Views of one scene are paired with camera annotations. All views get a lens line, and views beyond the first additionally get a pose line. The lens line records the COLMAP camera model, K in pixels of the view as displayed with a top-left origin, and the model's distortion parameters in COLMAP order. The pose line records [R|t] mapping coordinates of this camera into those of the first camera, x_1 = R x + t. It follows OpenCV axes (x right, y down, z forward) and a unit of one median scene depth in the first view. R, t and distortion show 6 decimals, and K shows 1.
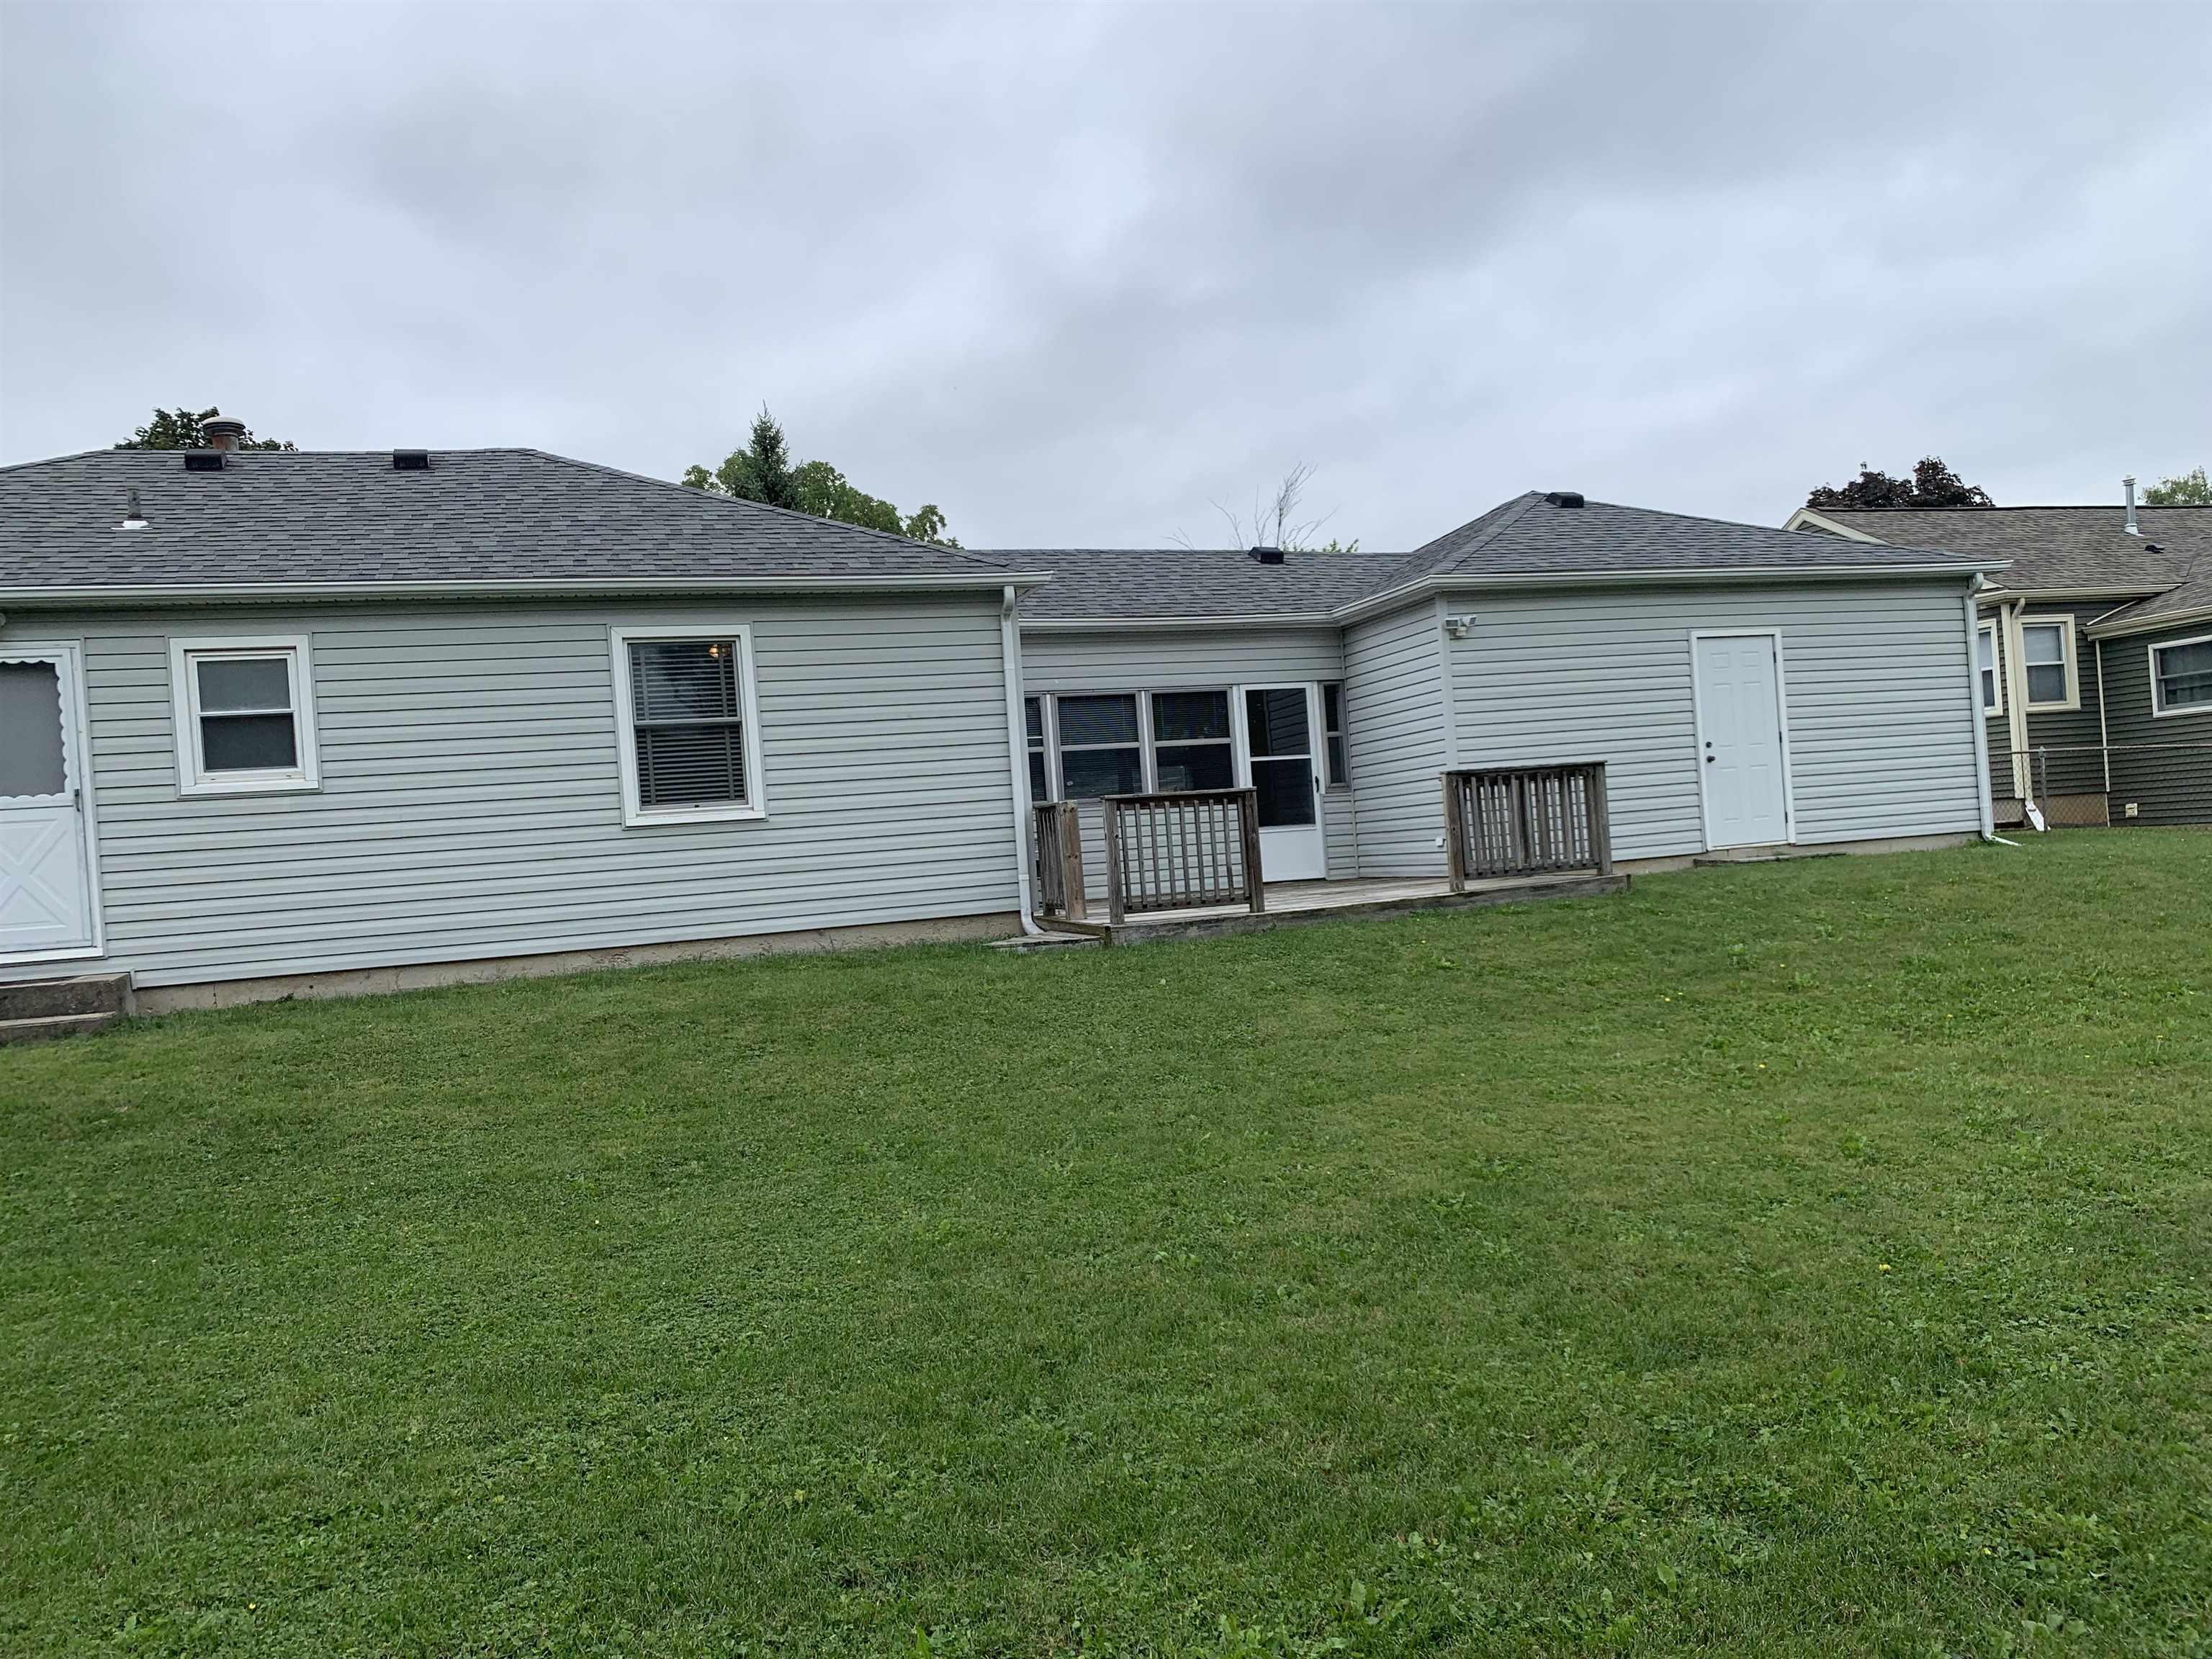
lens RADIAL K [[1706.3, 0, 1099.5], [0, 1706.3, 831.5], [0, 0, 1]] dist [0.059317, -0.005974]
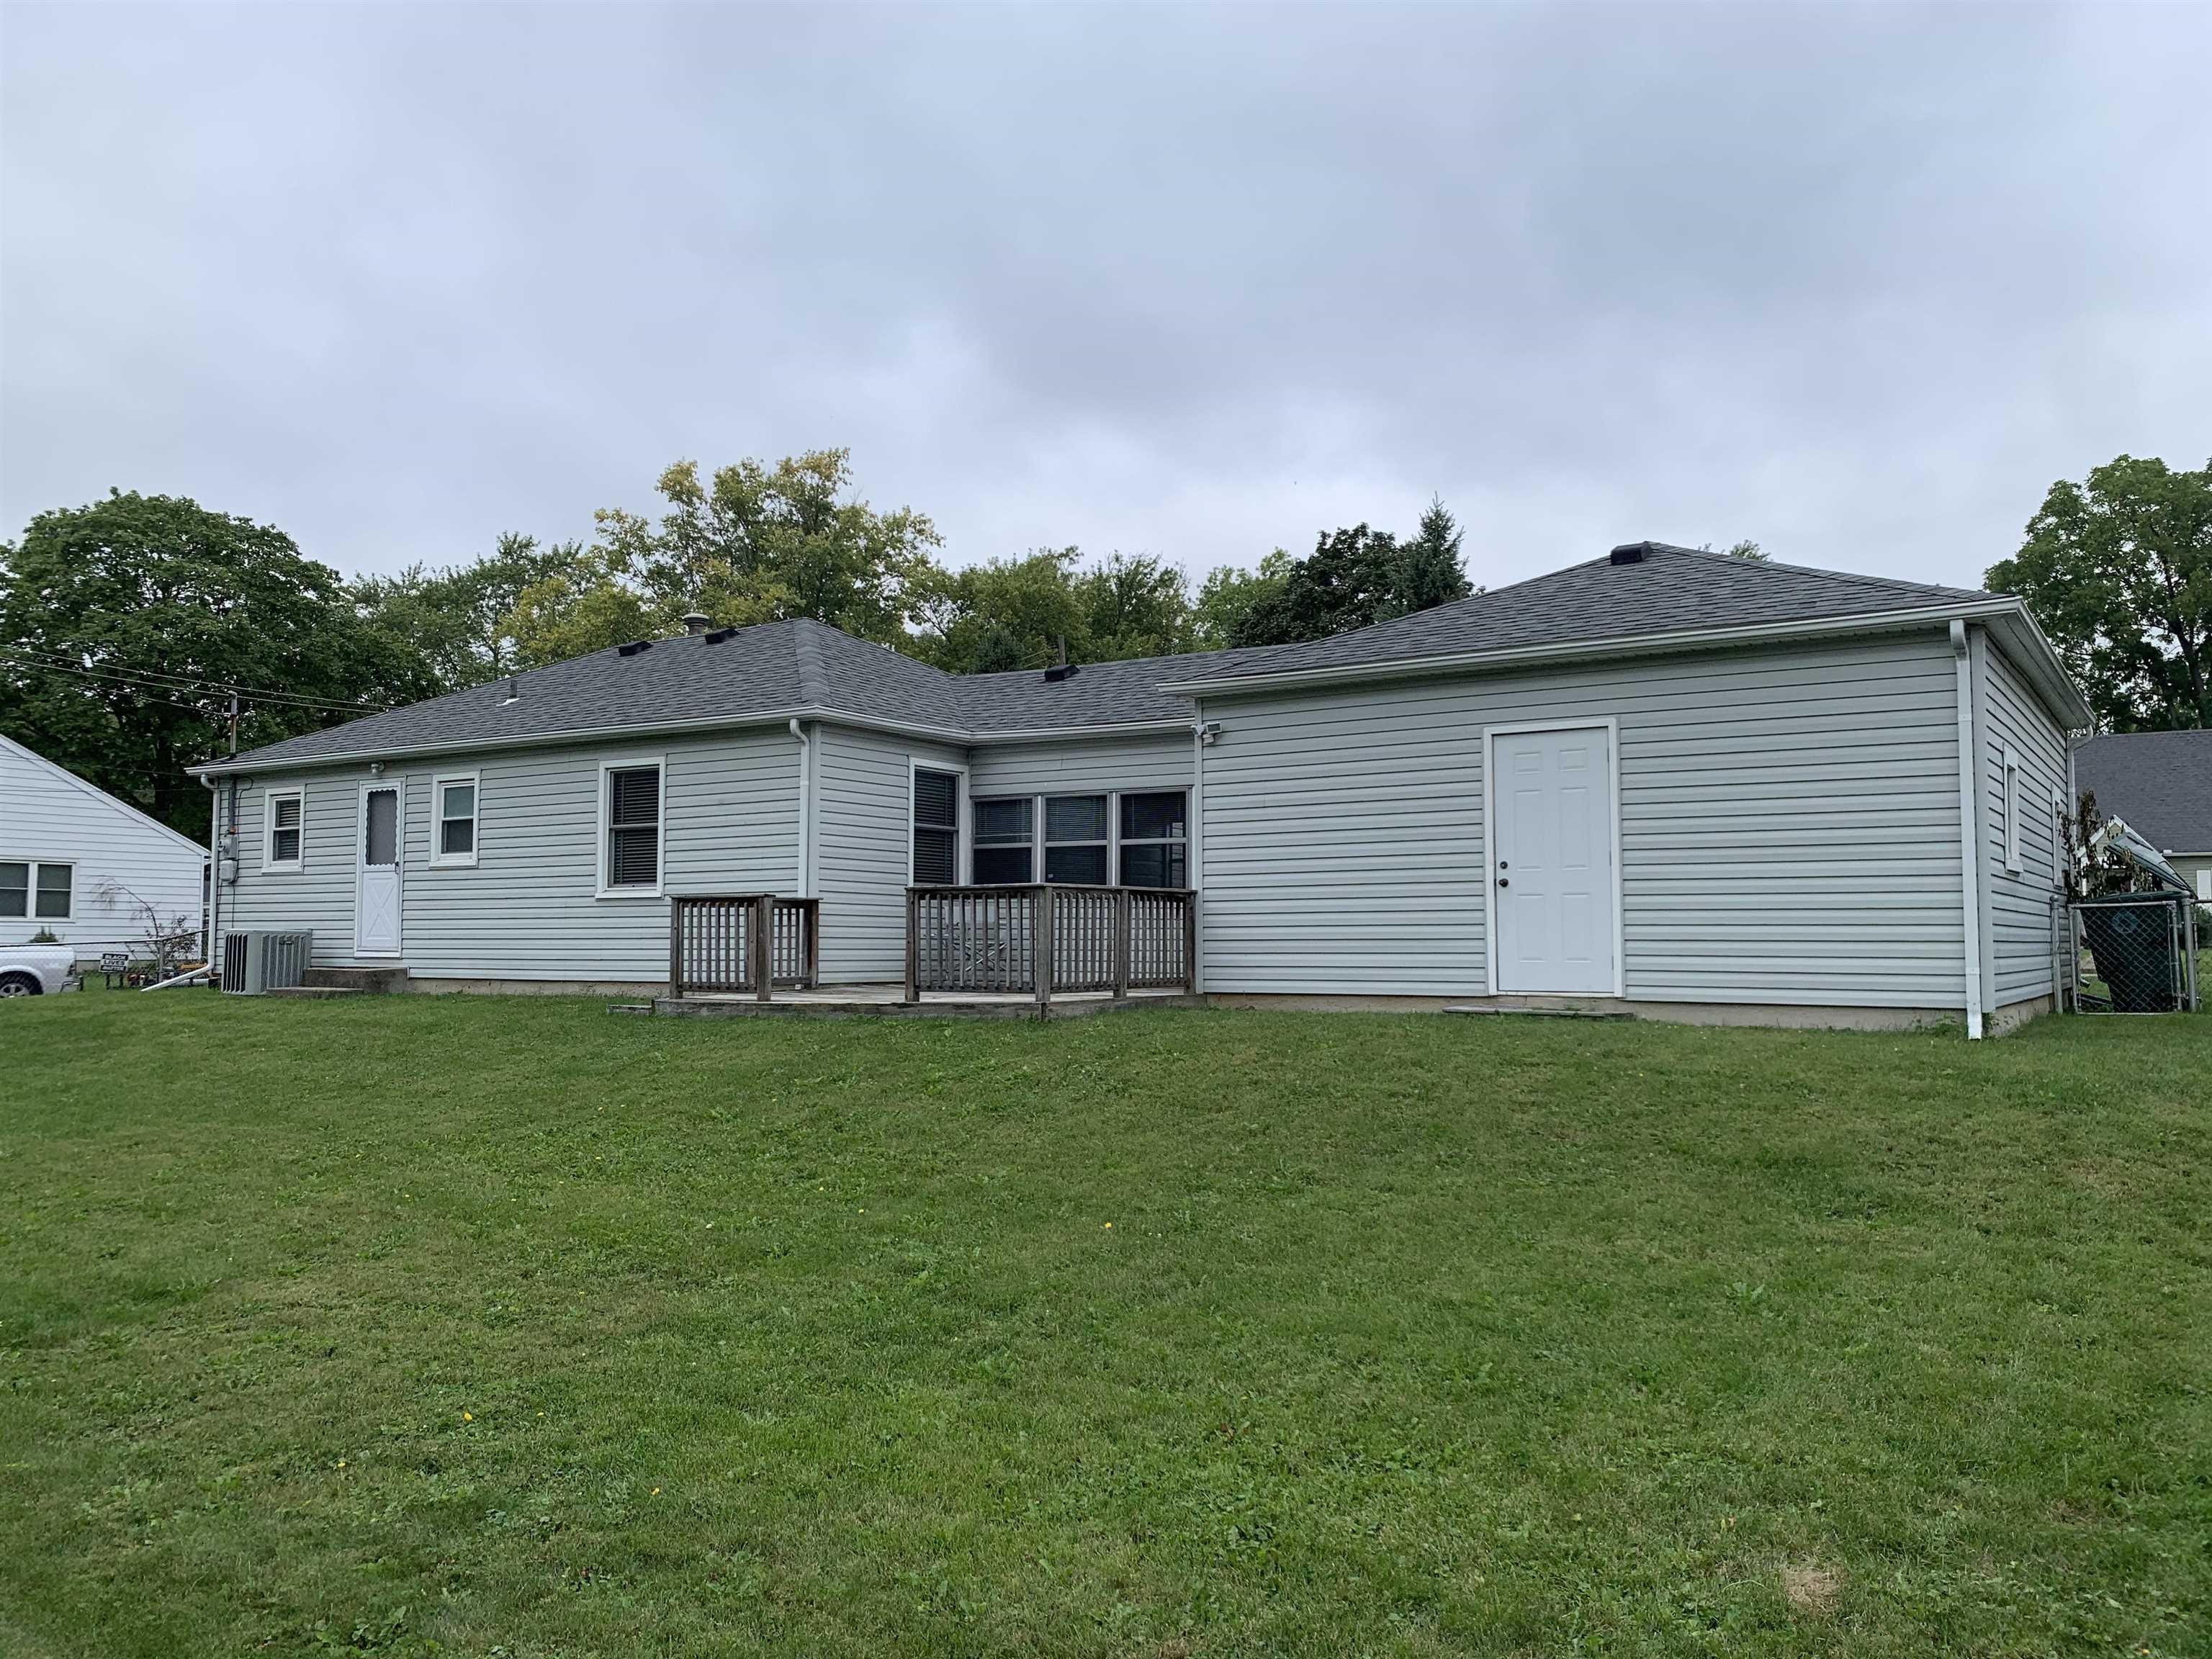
lens RADIAL K [[1706.3, 0, 1096.7], [0, 1706.3, 823.7], [0, 0, 1]] dist [0.059317, -0.005974]
pose [[0.611489, 0.020936, -0.790976, 0.997807], [-0.037520, 0.999293, -0.002557, -0.068677], [0.790363, 0.031241, 0.611842, 0.394719]]
